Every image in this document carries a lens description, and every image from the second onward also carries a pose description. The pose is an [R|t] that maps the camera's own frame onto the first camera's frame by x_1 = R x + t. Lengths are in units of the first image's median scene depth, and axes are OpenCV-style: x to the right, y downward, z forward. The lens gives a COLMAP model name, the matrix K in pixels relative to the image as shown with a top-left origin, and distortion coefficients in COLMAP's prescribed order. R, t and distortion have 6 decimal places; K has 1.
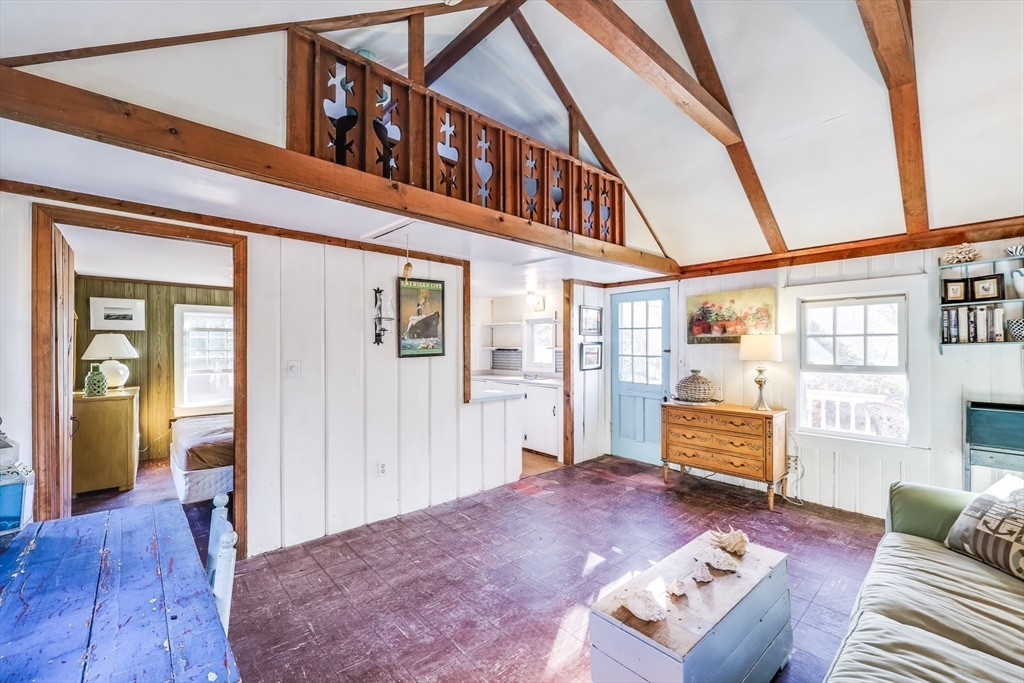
lens RADIAL K [[413.6, 0, 508.6], [0, 413.6, 347.6], [0, 0, 1]] dist [-0.003572, 0.000606]
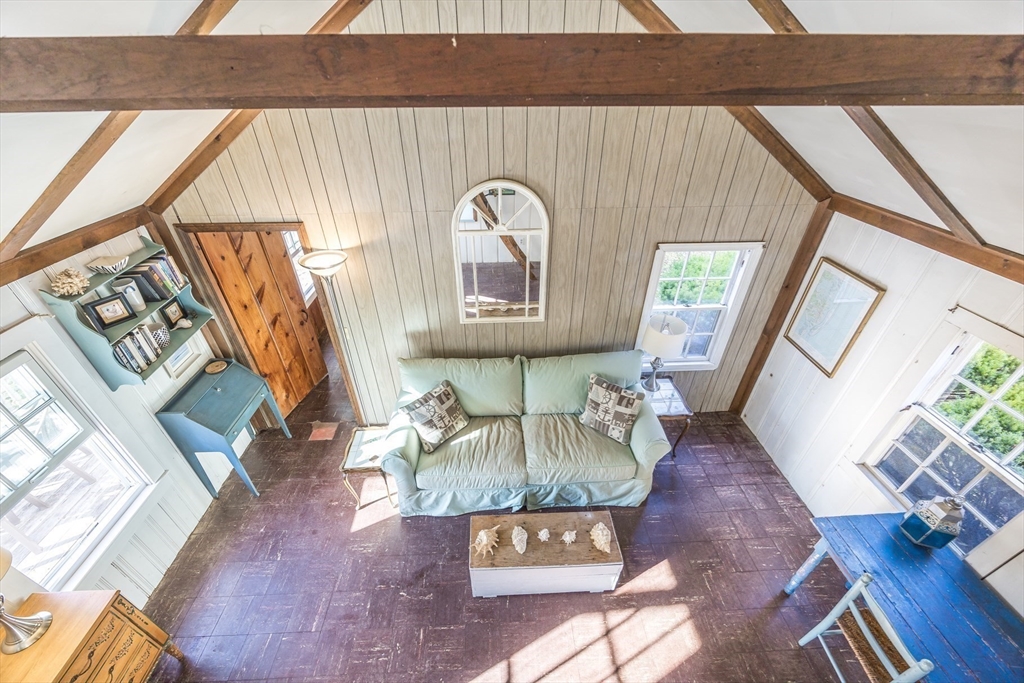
lens RADIAL K [[390.3, 0, 506.8], [0, 390.3, 342.7], [0, 0, 1]] dist [-0.001294, -0.000598]
pose [[-0.774109, -0.353537, 0.525134, 0.020622], [0.005370, 0.825831, 0.563892, -0.405577], [-0.633029, 0.439334, -0.637385, 0.745455]]
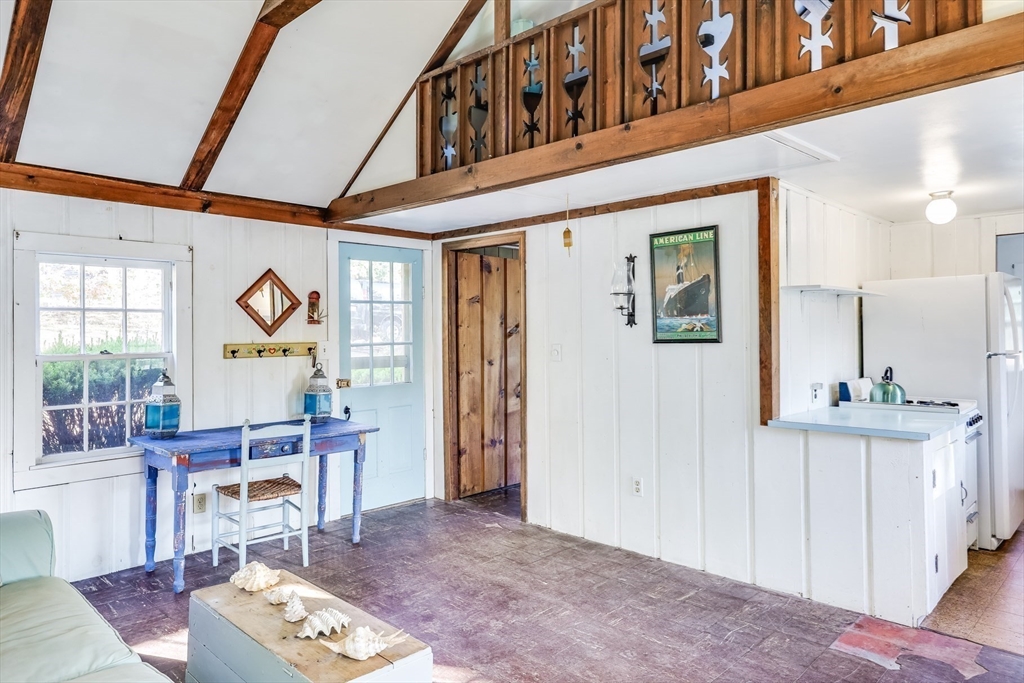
lens RADIAL K [[661.7, 0, 515.9], [0, 661.7, 329.2], [0, 0, 1]] dist [0.022629, -0.007346]
pose [[0.079483, -0.006833, -0.996813, 0.774578], [0.008264, 0.999947, -0.006195, 0.003219], [0.996802, -0.007746, 0.079536, 0.571144]]
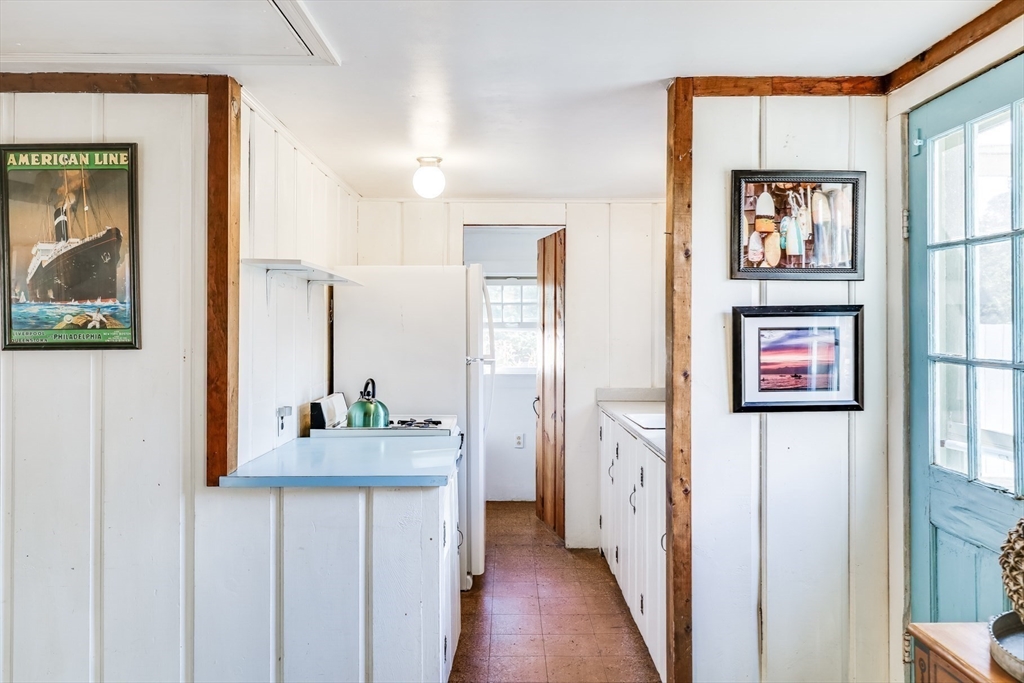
lens RADIAL K [[757.1, 0, 507.3], [0, 757.1, 327.1], [0, 0, 1]] dist [-0.004377, 0.000181]
pose [[0.751971, -0.002335, -0.659192, 0.491551], [-0.002032, 0.999981, -0.005861, 0.004325], [0.659193, 0.005747, 0.751952, 0.670160]]
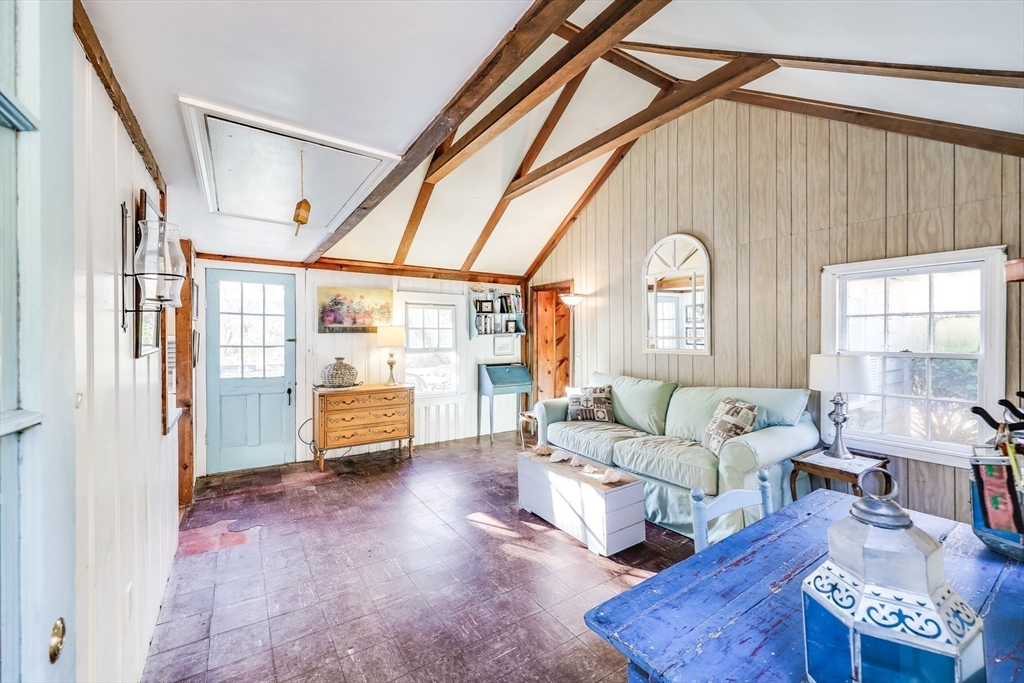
lens RADIAL K [[413.6, 0, 506.6], [0, 413.6, 338.8], [0, 0, 1]] dist [0.001443, -0.000069]
pose [[0.148244, -0.005984, 0.988933, -0.583353], [0.000573, 0.999982, 0.005965, -0.000779], [-0.988951, -0.000318, 0.148245, 0.441493]]
